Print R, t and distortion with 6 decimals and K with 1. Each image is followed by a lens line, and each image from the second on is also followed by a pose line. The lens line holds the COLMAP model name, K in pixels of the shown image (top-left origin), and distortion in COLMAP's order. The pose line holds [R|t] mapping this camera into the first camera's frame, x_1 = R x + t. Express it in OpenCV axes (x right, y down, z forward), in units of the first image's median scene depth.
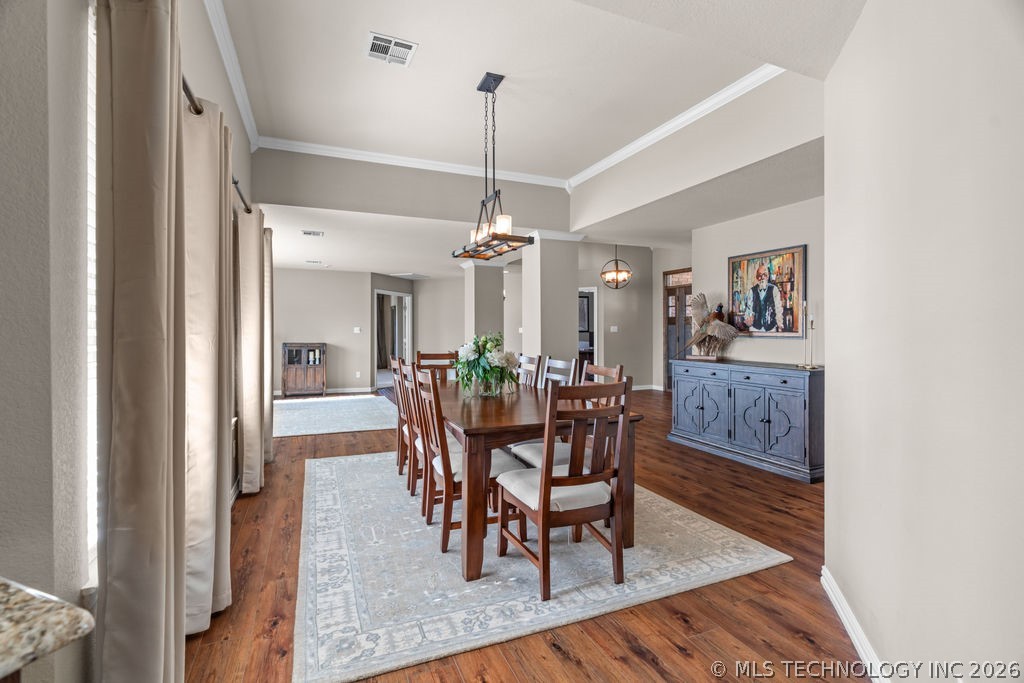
lens RADIAL K [[465.8, 0, 503.5], [0, 465.8, 325.5], [0, 0, 1]] dist [-0.007414, 0.001427]
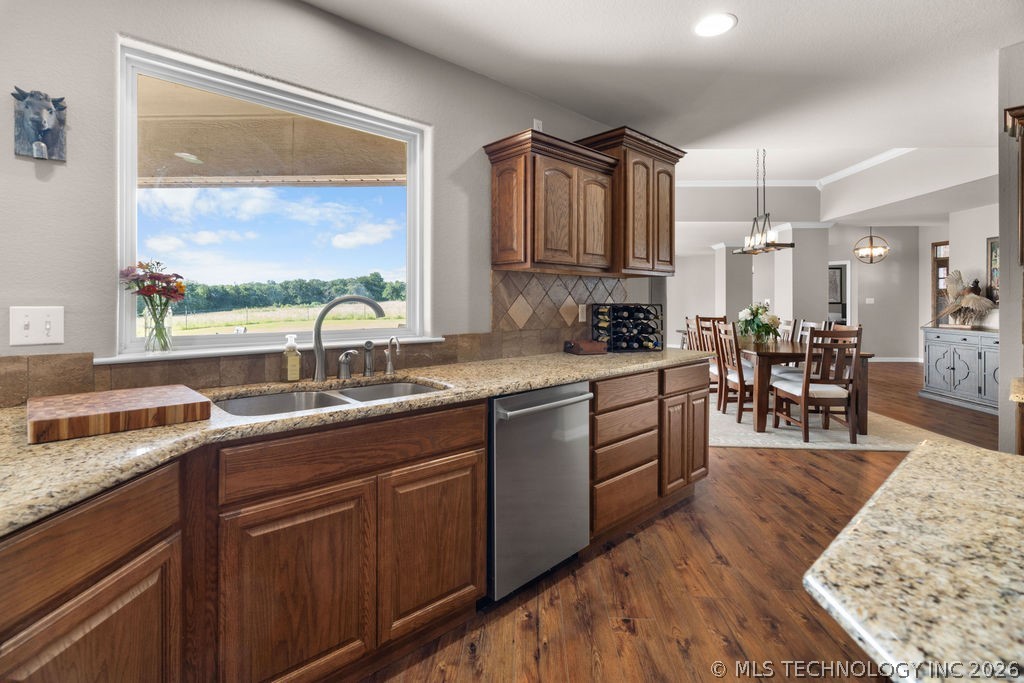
lens RADIAL K [[465.8, 0, 505.9], [0, 465.8, 301.1], [0, 0, 1]] dist [-0.007414, 0.001427]
pose [[0.901021, 0.005015, -0.433747, -0.087777], [-0.000282, 0.999940, 0.010977, -0.005840], [0.433776, -0.009768, 0.900968, -0.561977]]
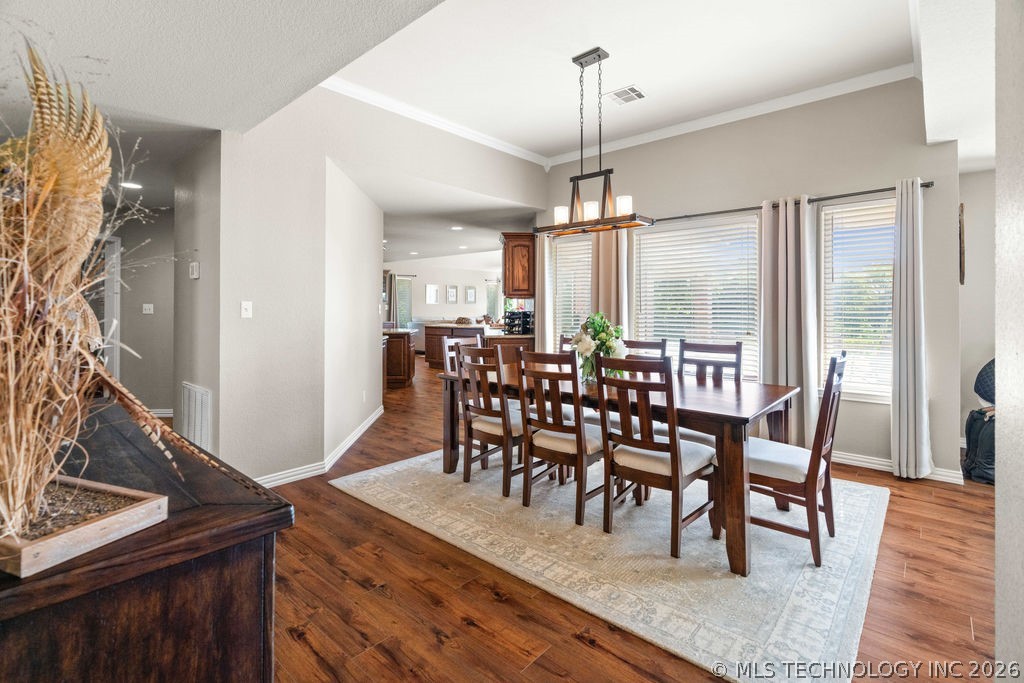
lens RADIAL K [[465.8, 0, 517.1], [0, 465.8, 311.7], [0, 0, 1]] dist [-0.007414, 0.001427]
pose [[-0.889929, 0.001049, -0.456097, 1.265266], [0.006500, 0.999925, -0.010384, 0.041473], [0.456052, -0.012206, -0.889869, 4.139573]]
